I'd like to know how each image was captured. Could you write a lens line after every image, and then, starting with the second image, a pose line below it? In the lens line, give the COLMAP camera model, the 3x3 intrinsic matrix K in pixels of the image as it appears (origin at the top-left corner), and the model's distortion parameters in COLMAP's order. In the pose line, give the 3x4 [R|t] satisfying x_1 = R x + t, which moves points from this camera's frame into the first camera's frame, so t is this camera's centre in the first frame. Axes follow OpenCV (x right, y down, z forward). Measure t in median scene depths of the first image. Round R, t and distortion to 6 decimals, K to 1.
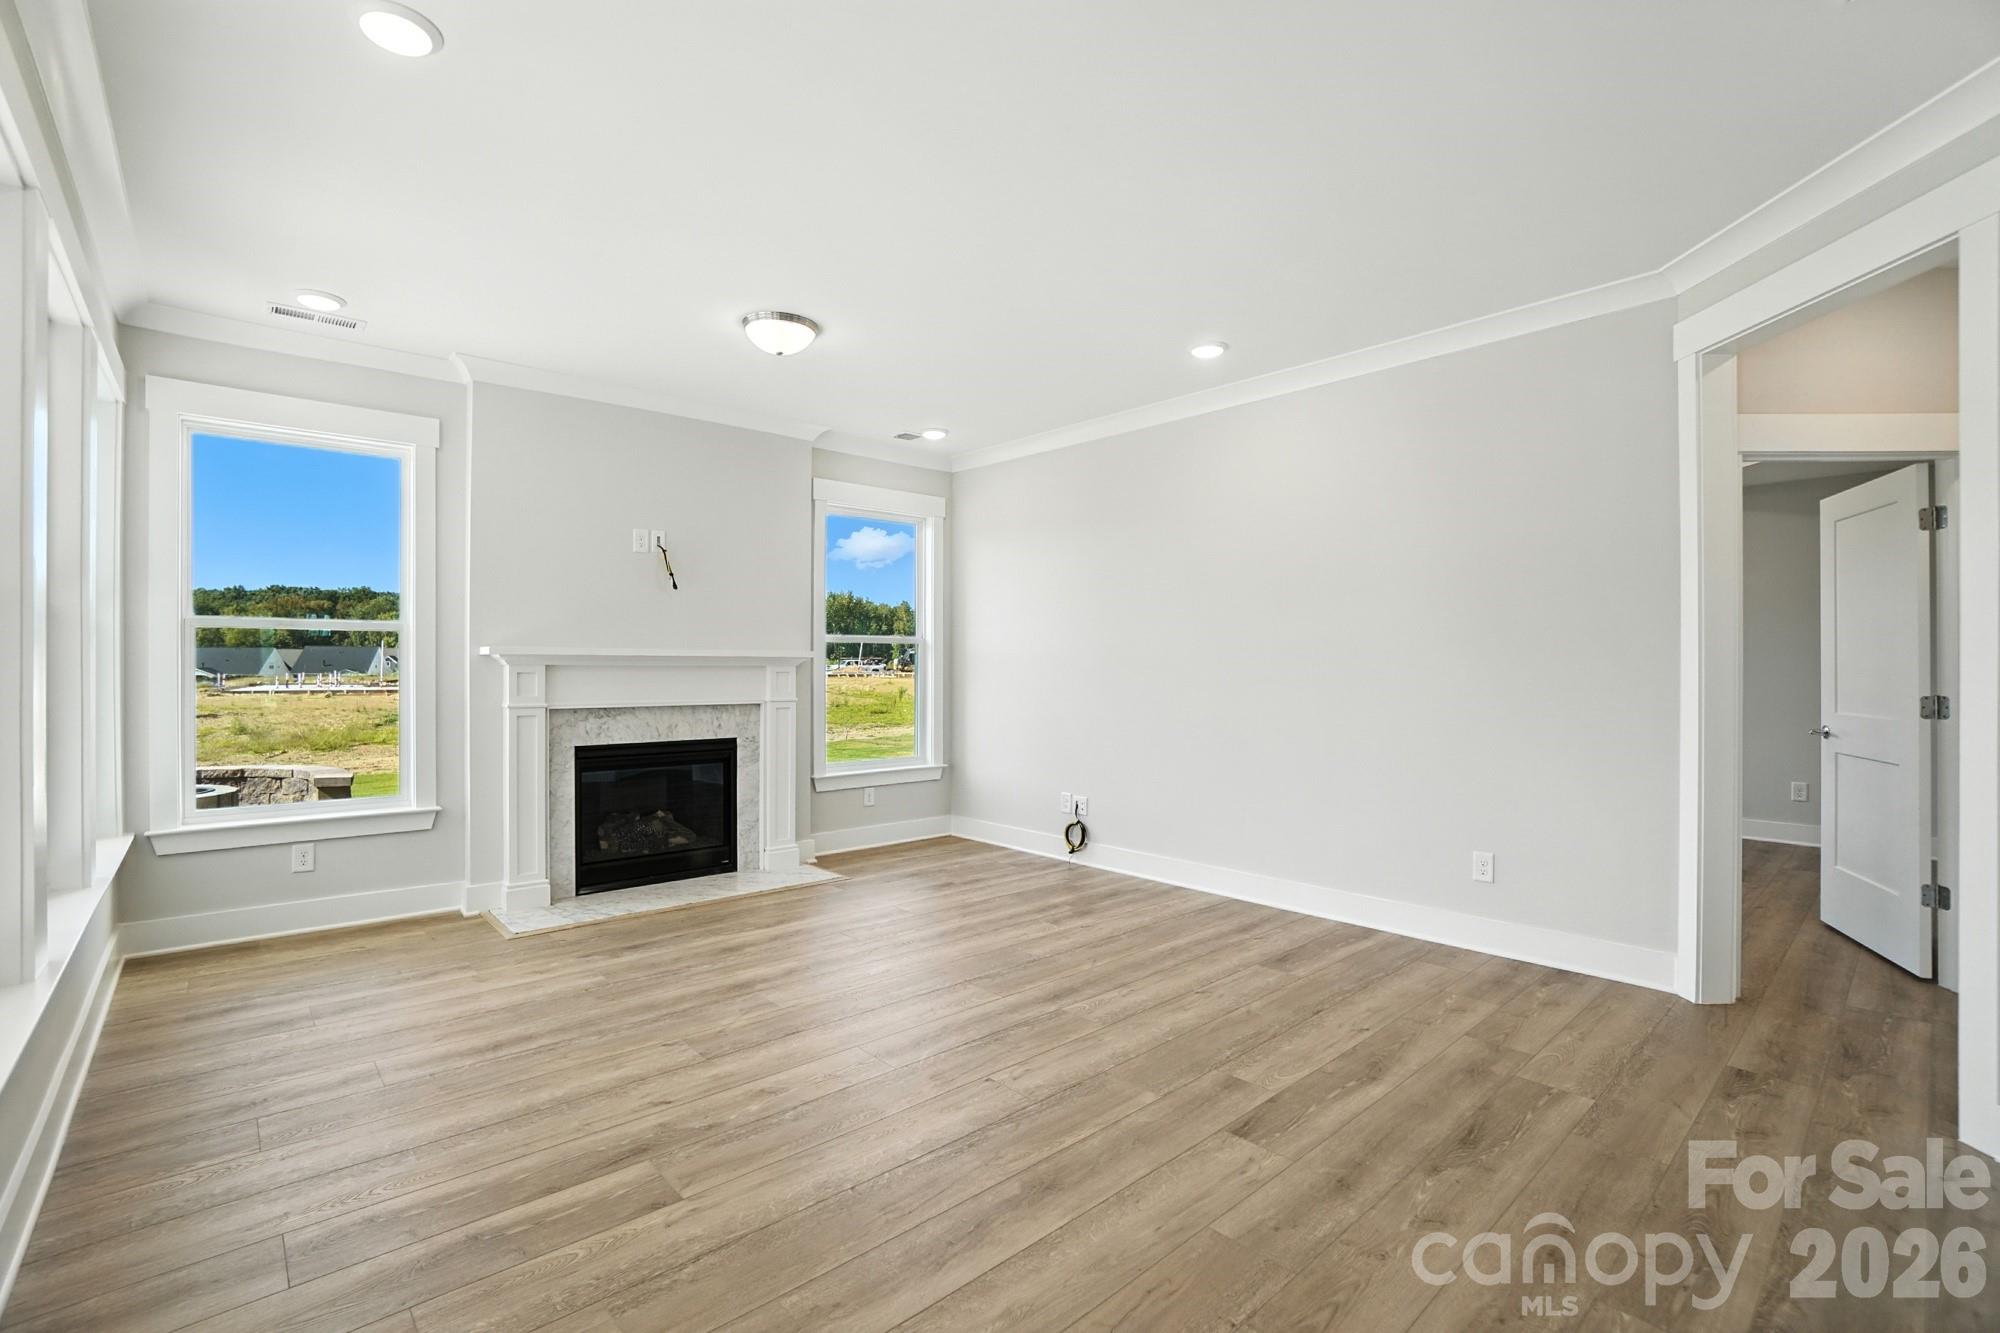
lens RADIAL K [[895.9, 0, 973.7], [0, 895.9, 663.9], [0, 0, 1]] dist [-0.033210, 0.004340]
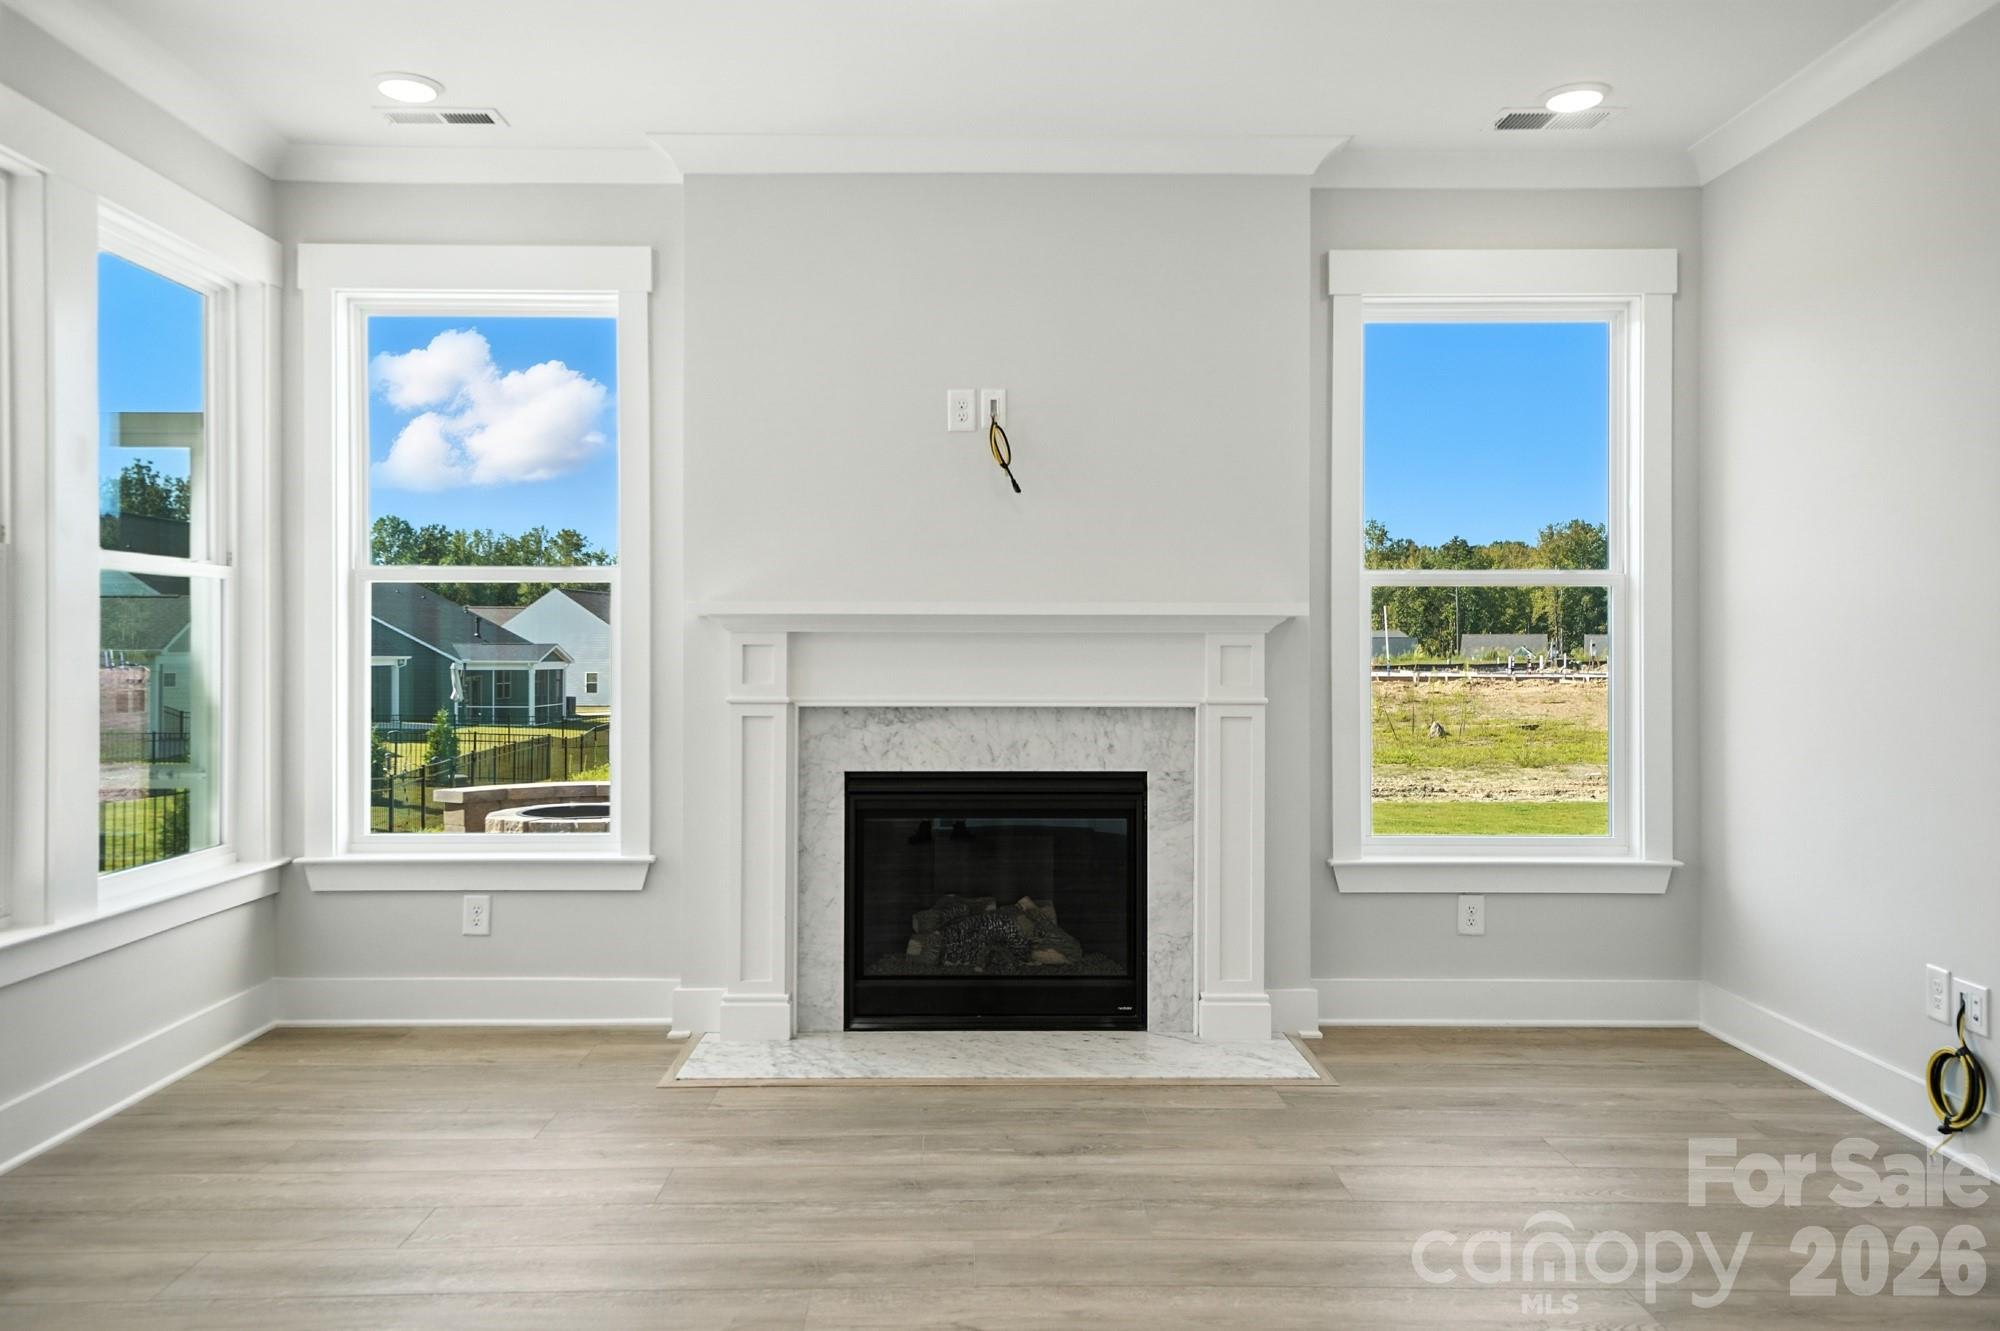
lens RADIAL K [[1532.7, 0, 984.5], [0, 1532.7, 627.6], [0, 0, 1]] dist [0.022107, 0.019543]
pose [[0.759674, -0.009340, -0.650237, 0.261969], [0.001978, 0.999925, -0.012052, 0.009810], [0.650301, 0.007869, 0.759636, 0.280604]]
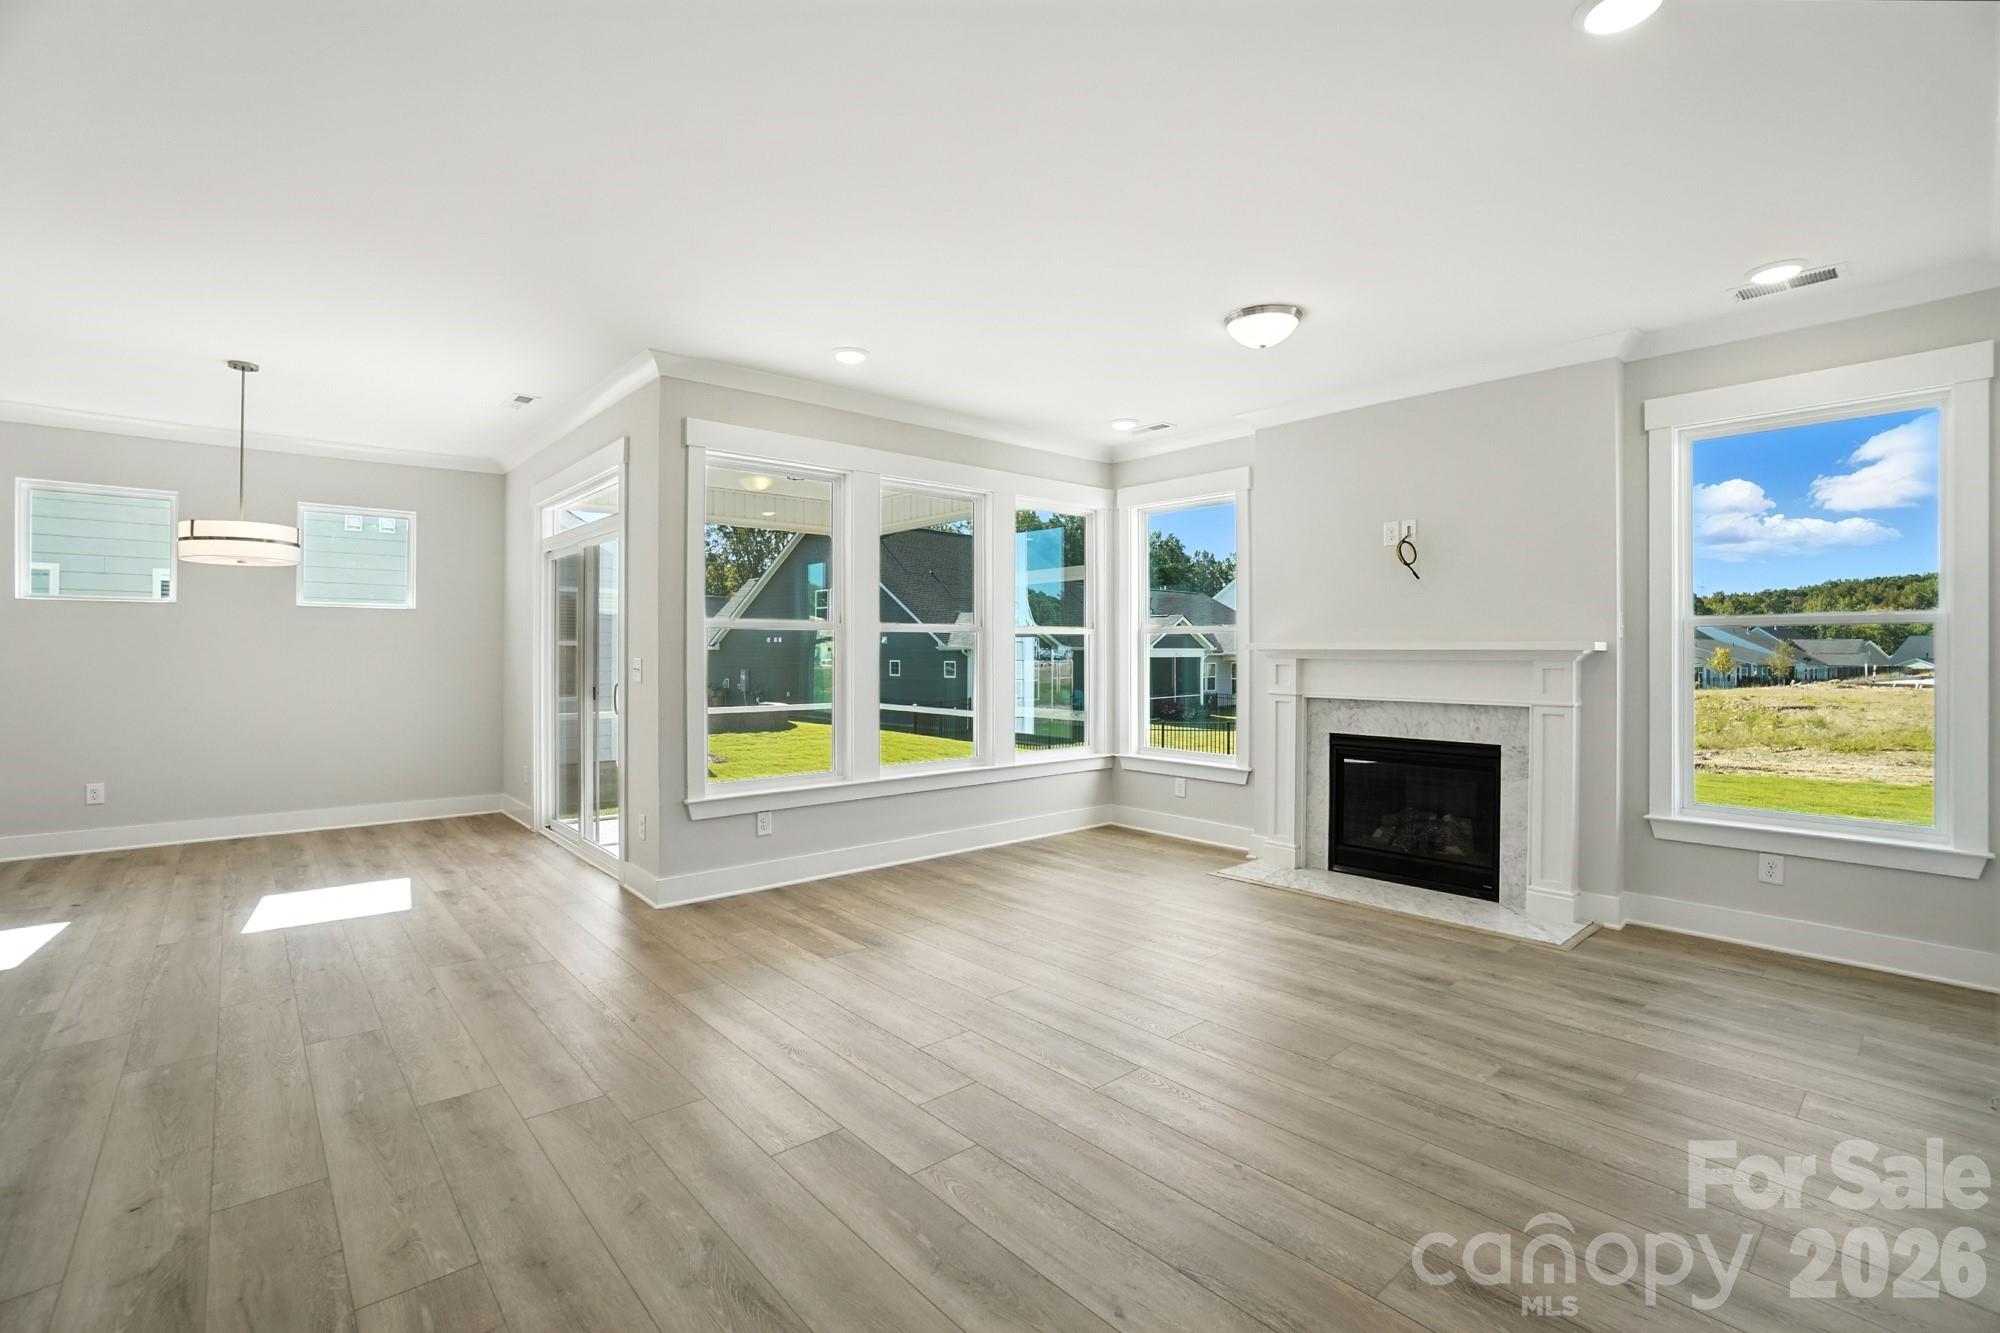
lens RADIAL K [[895.9, 0, 1011.7], [0, 895.9, 646.3], [0, 0, 1]] dist [-0.033210, 0.004340]
pose [[0.013803, -0.012013, -0.999833, 0.612117], [-0.004933, 0.999915, -0.012082, 0.001223], [0.999893, 0.005098, 0.013743, 0.564292]]
